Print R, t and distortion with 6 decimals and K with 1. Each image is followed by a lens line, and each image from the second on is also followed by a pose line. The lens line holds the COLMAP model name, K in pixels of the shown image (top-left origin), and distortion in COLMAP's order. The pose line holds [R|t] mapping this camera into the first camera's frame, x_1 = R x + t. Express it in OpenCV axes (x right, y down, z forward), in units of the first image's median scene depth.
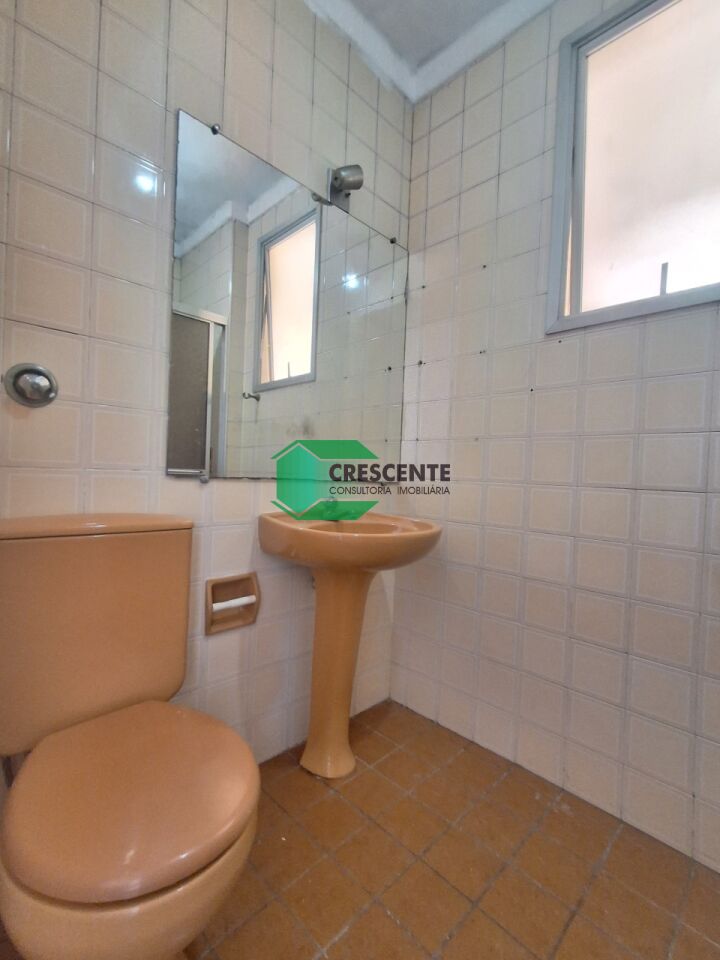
lens RADIAL K [[438.1, 0, 359.4], [0, 438.1, 476.0], [0, 0, 1]] dist [-0.000994, 0.001525]
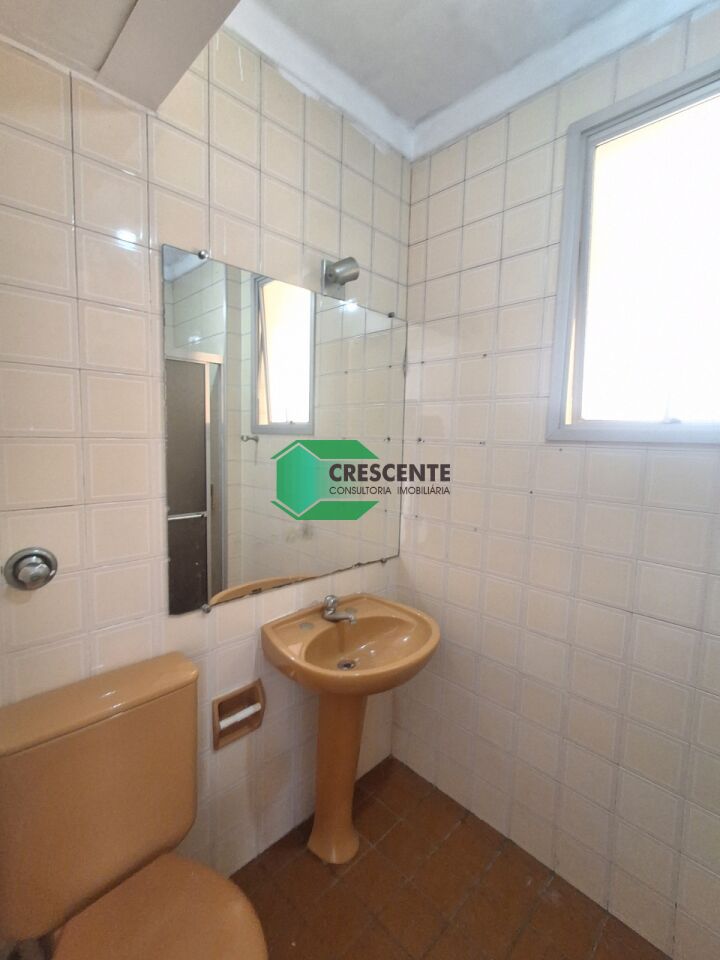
lens RADIAL K [[438.1, 0, 359.9], [0, 438.1, 474.0], [0, 0, 1]] dist [-0.000994, 0.001525]
pose [[0.999900, -0.013661, -0.003712, 0.008165], [0.013925, 0.996335, 0.084391, -0.303530], [0.002545, -0.084435, 0.996426, 0.010795]]
